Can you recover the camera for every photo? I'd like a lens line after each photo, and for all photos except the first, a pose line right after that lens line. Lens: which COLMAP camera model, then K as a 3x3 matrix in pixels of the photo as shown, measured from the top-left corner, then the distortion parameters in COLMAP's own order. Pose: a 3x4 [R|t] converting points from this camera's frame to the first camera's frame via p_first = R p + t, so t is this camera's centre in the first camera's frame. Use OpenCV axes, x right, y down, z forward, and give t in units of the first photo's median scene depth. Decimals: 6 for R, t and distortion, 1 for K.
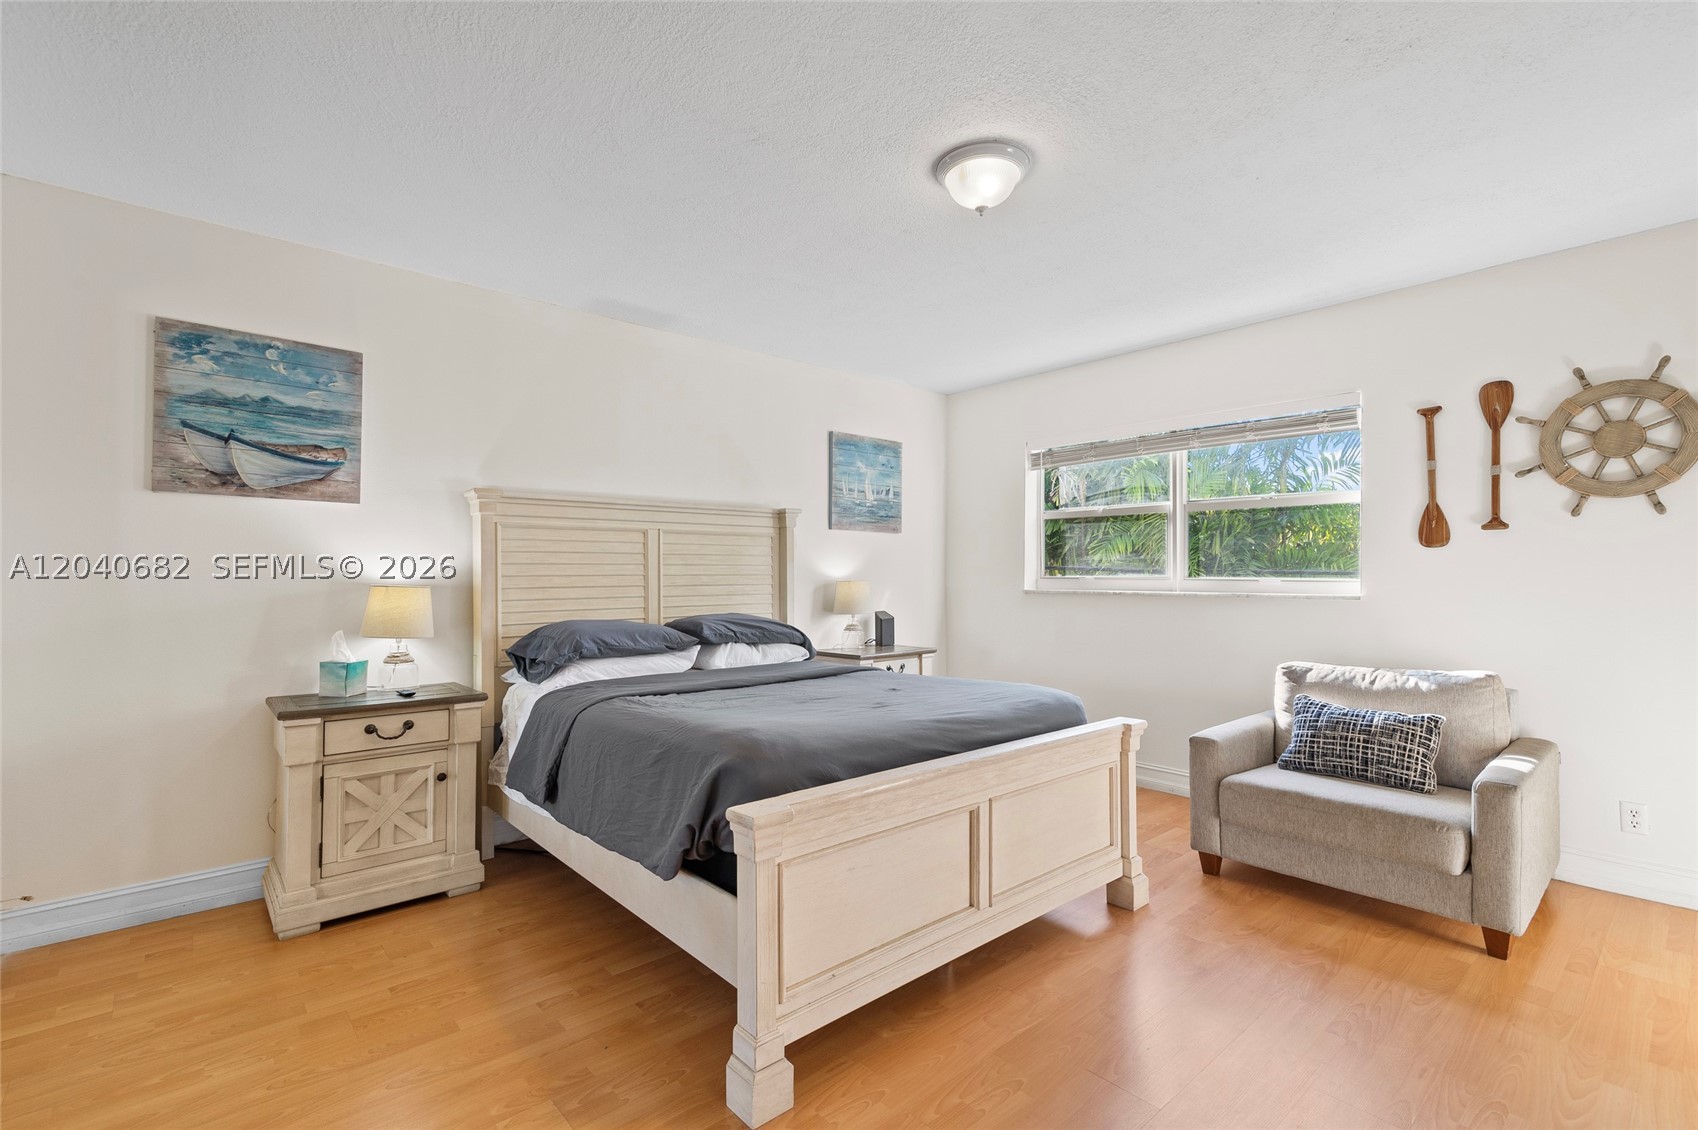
lens RADIAL K [[752.7, 0, 857.7], [0, 752.7, 563.3], [0, 0, 1]] dist [0.001421, 0.000104]
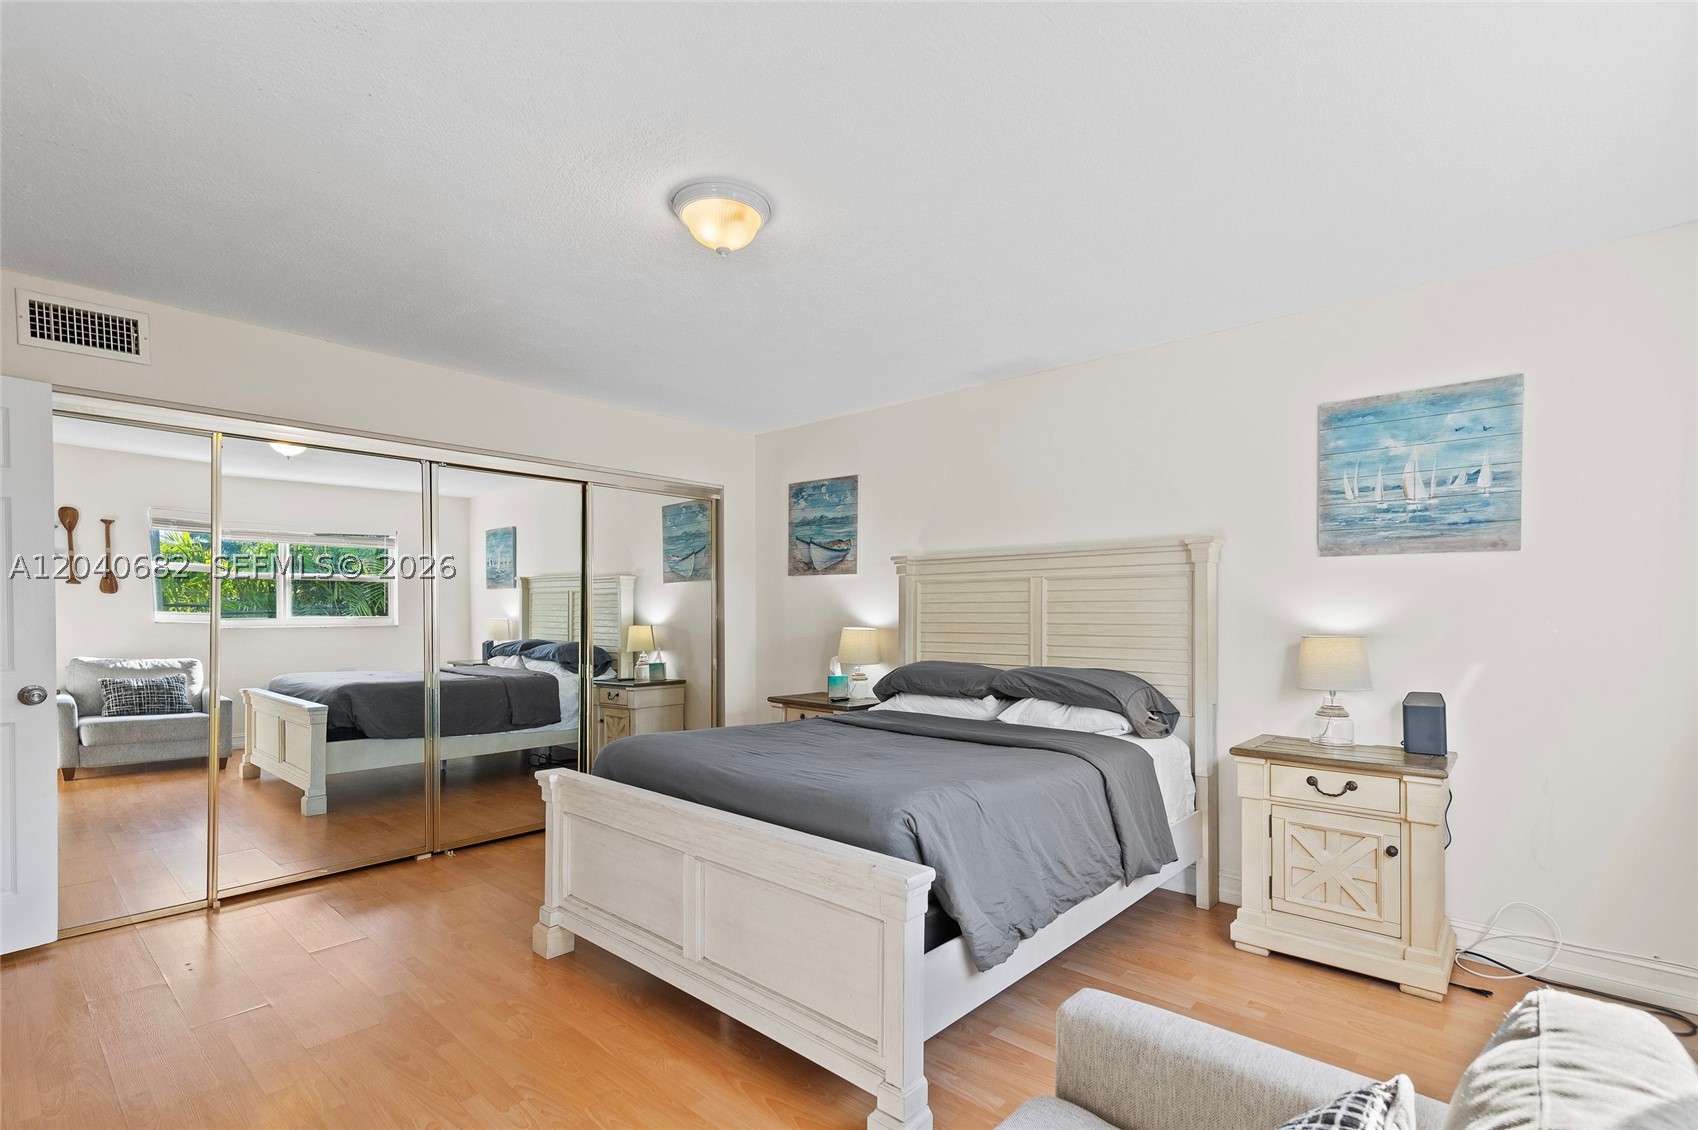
lens RADIAL K [[767.3, 0, 856.6], [0, 767.3, 612.4], [0, 0, 1]] dist [0.002225, 0.000053]
pose [[0.126118, -0.006947, -0.991991, 0.888309], [0.003423, 0.999973, -0.006567, 0.008820], [0.992009, -0.002567, 0.126138, 0.812489]]
